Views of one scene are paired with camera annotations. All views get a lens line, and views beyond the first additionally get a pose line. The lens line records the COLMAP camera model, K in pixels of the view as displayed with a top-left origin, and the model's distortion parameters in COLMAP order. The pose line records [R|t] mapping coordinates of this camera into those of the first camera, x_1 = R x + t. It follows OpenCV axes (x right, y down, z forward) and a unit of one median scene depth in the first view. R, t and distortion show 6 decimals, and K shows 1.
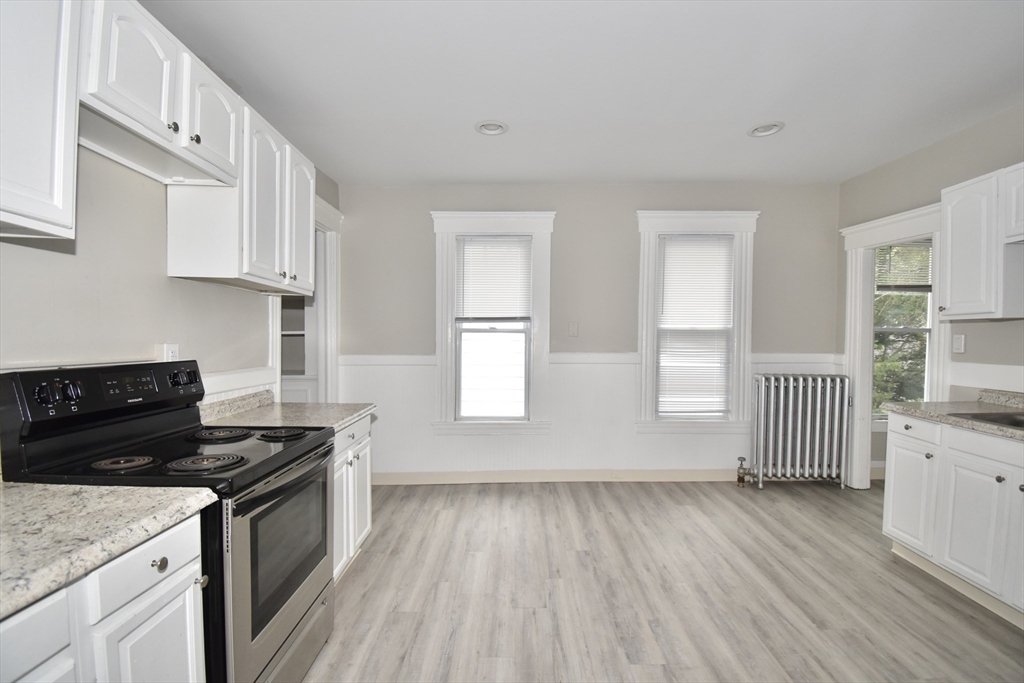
lens RADIAL K [[474.4, 0, 514.2], [0, 474.4, 361.8], [0, 0, 1]] dist [0.019422, -0.029280]
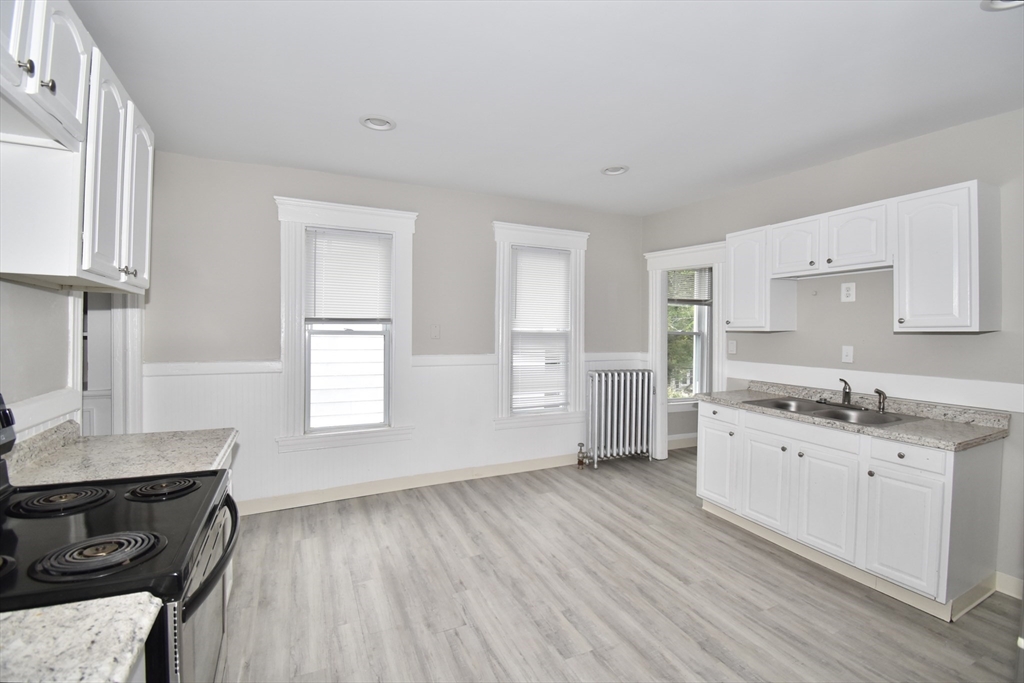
lens RADIAL K [[462.7, 0, 518.9], [0, 462.7, 341.4], [0, 0, 1]] dist [0.021272, -0.025577]
pose [[0.902148, -0.004597, 0.431402, -0.165288], [0.013361, 0.999761, -0.017289, -0.033945], [-0.431220, 0.021361, 0.901994, 0.049758]]
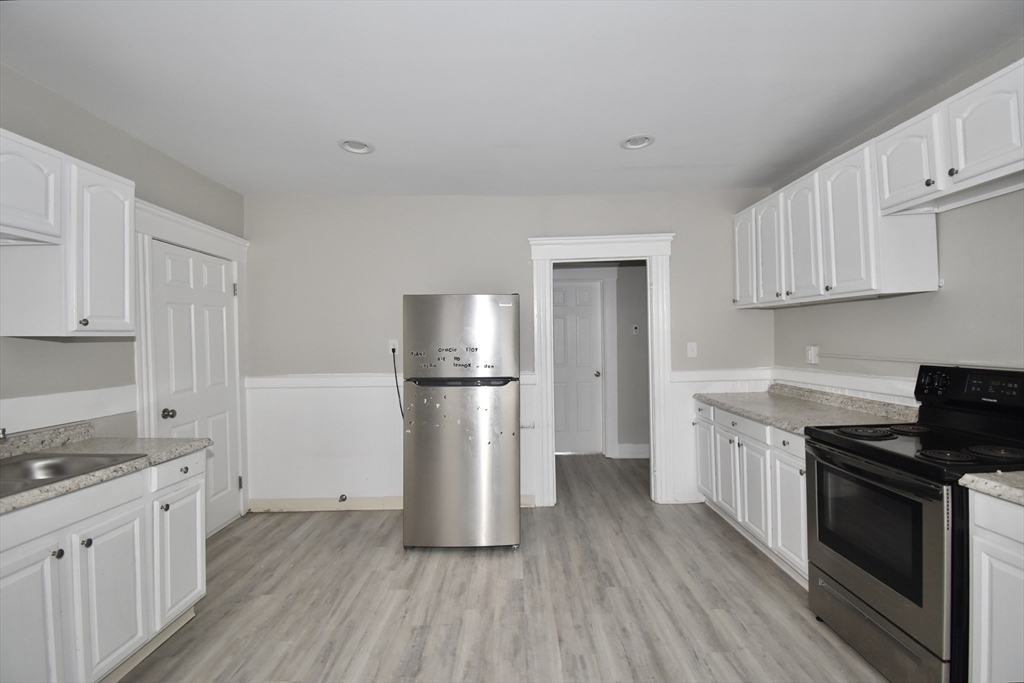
lens RADIAL K [[462.7, 0, 518.9], [0, 462.7, 341.4], [0, 0, 1]] dist [0.021272, -0.025577]
pose [[-0.999870, 0.015734, -0.003438, 0.182802], [0.015535, 0.998540, 0.051744, -0.069563], [0.004247, 0.051684, -0.998654, 1.043052]]
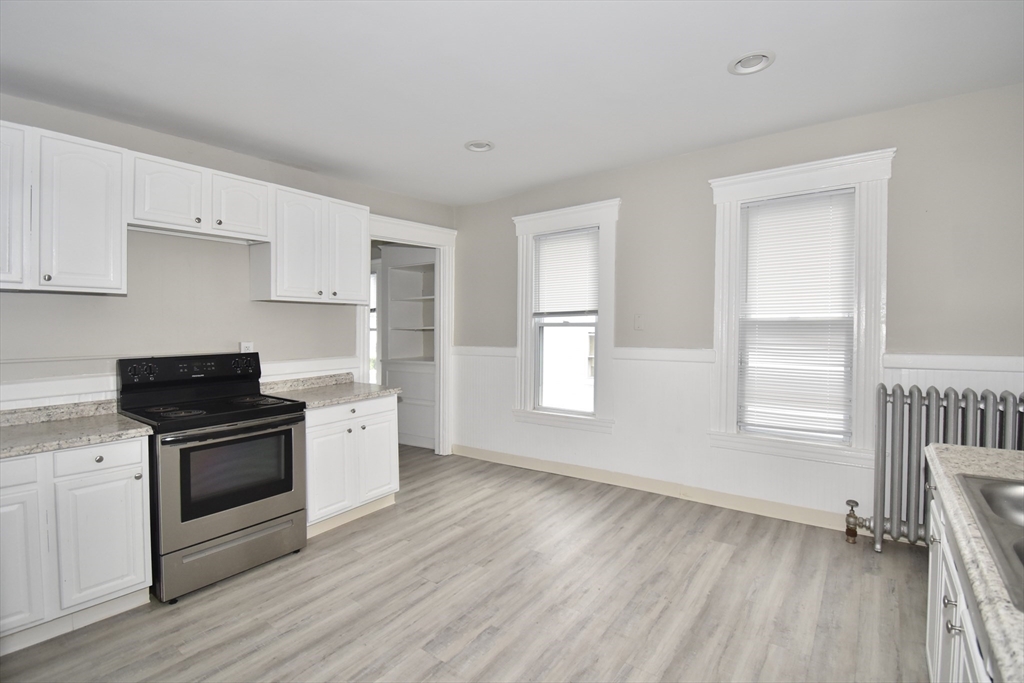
lens RADIAL K [[476.3, 0, 512.0], [0, 476.3, 341.5], [0, 0, 1]] dist [0.020371, -0.027888]
pose [[0.793384, 0.010053, -0.608638, 0.585881], [-0.016248, 0.999857, -0.004665, -0.027635], [0.608504, 0.013590, 0.793434, 0.148147]]
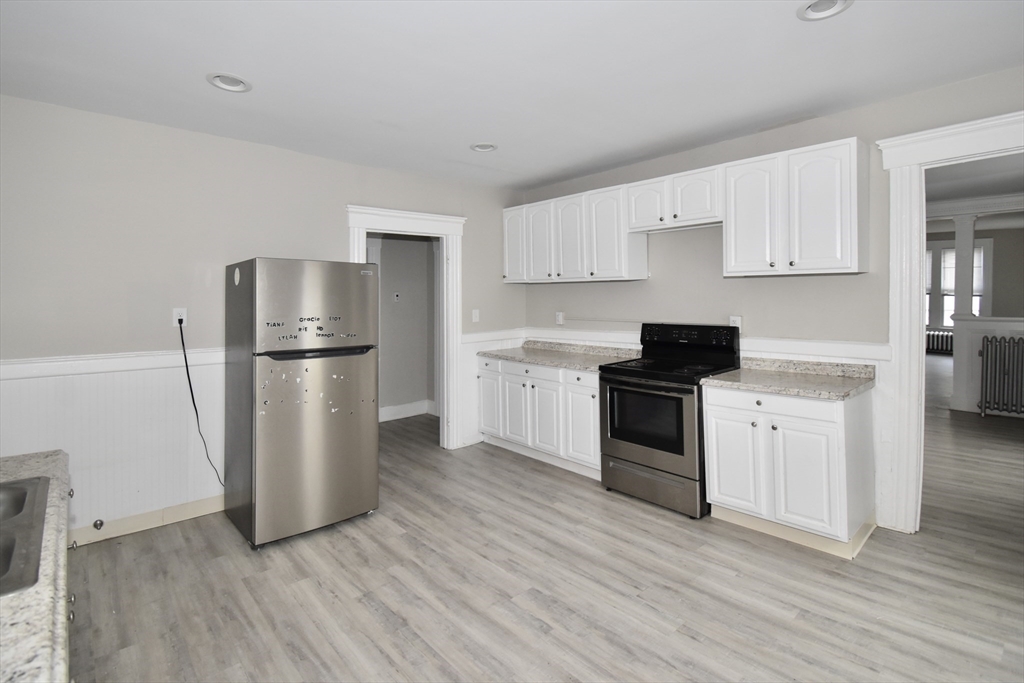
lens RADIAL K [[482.7, 0, 509.8], [0, 482.7, 297.4], [0, 0, 1]] dist [0.020715, -0.023457]
pose [[-0.751314, 0.003804, -0.659934, 0.620333], [-0.022370, 0.999262, 0.031227, -0.084403], [0.659566, 0.038224, -0.750674, 1.045618]]
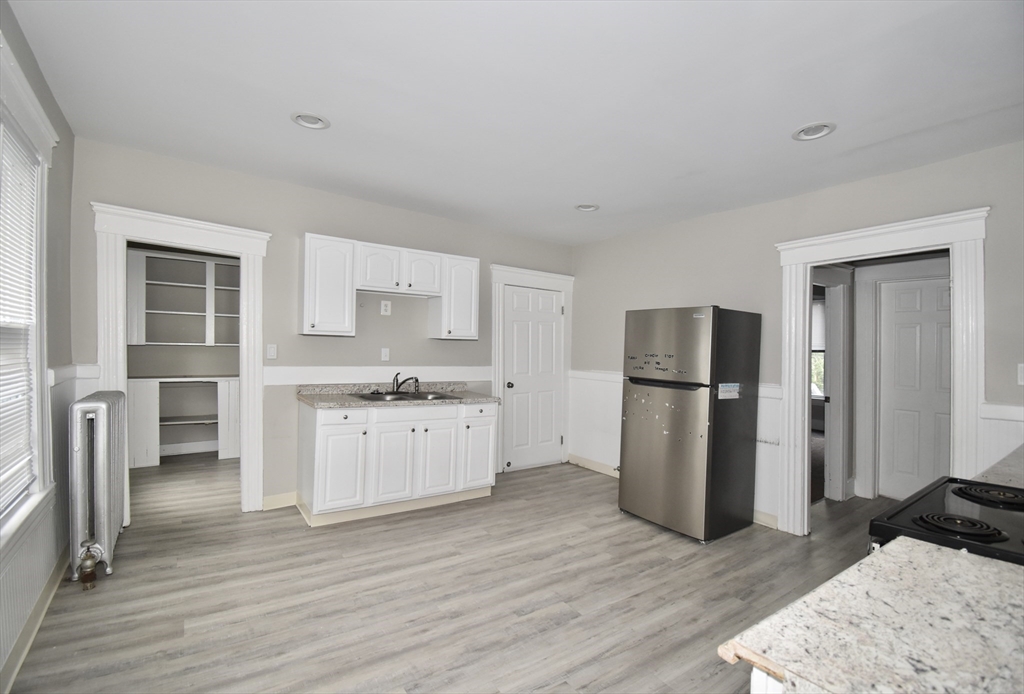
lens RADIAL K [[456.6, 0, 512.0], [0, 456.6, 347.0], [0, 0, 1]] dist [-0.004243, -0.000769]
pose [[-0.577367, -0.012148, 0.816395, -0.351127], [0.016104, 0.999525, 0.026262, -0.061741], [-0.816326, 0.028310, -0.576897, 1.021418]]
